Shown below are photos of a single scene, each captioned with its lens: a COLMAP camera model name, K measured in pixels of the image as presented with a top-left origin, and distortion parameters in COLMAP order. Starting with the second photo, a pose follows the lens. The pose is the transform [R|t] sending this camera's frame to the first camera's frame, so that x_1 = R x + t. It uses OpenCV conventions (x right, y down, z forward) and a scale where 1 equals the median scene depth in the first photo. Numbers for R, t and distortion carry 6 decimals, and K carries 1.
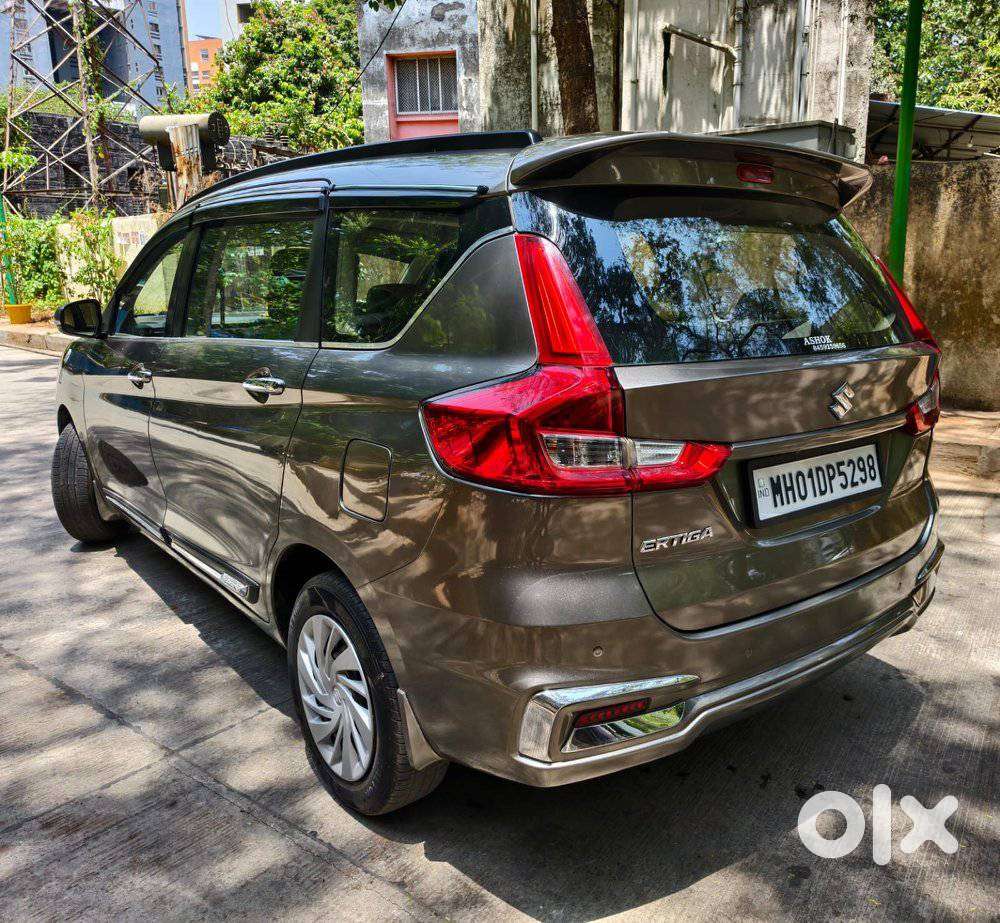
lens RADIAL K [[849.9, 0, 550.2], [0, 849.9, 455.9], [0, 0, 1]] dist [0.005199, -0.012348]
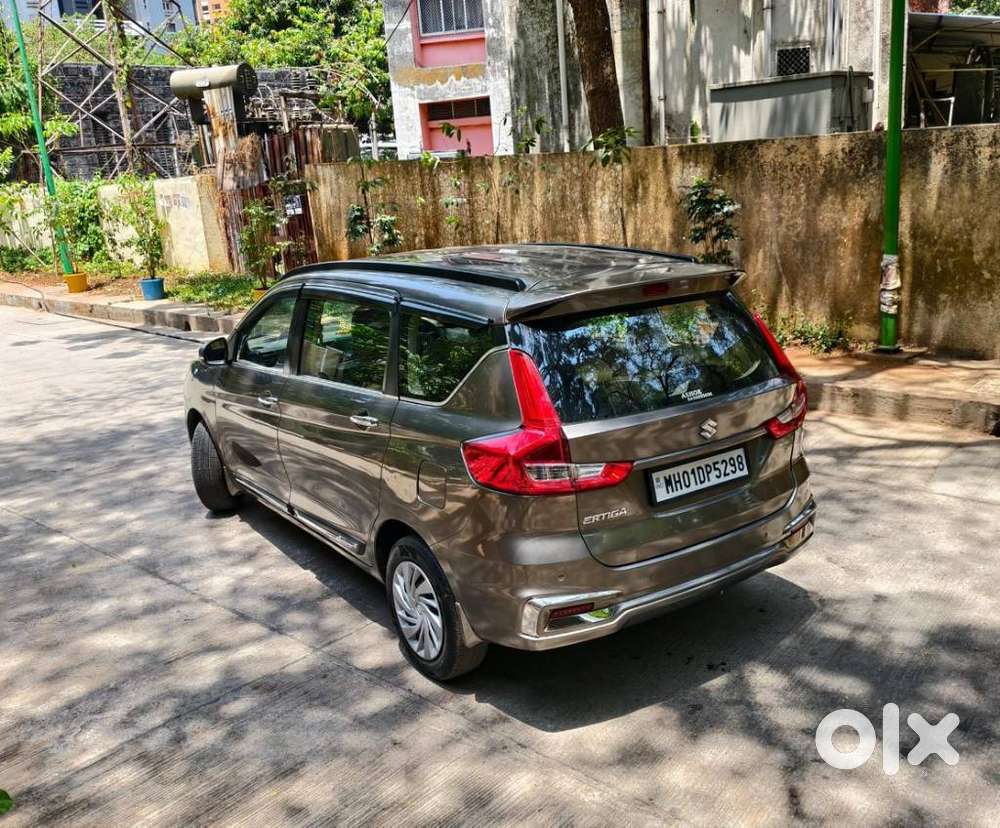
lens RADIAL K [[945.1, 0, 500.0], [0, 945.1, 414.0], [0, 0, 1]] dist [0.004228, 0.013025]
pose [[0.993046, -0.038895, -0.111120, 0.093028], [0.042726, 0.998565, 0.032299, -0.112421], [0.109705, -0.036822, 0.993282, -0.592294]]
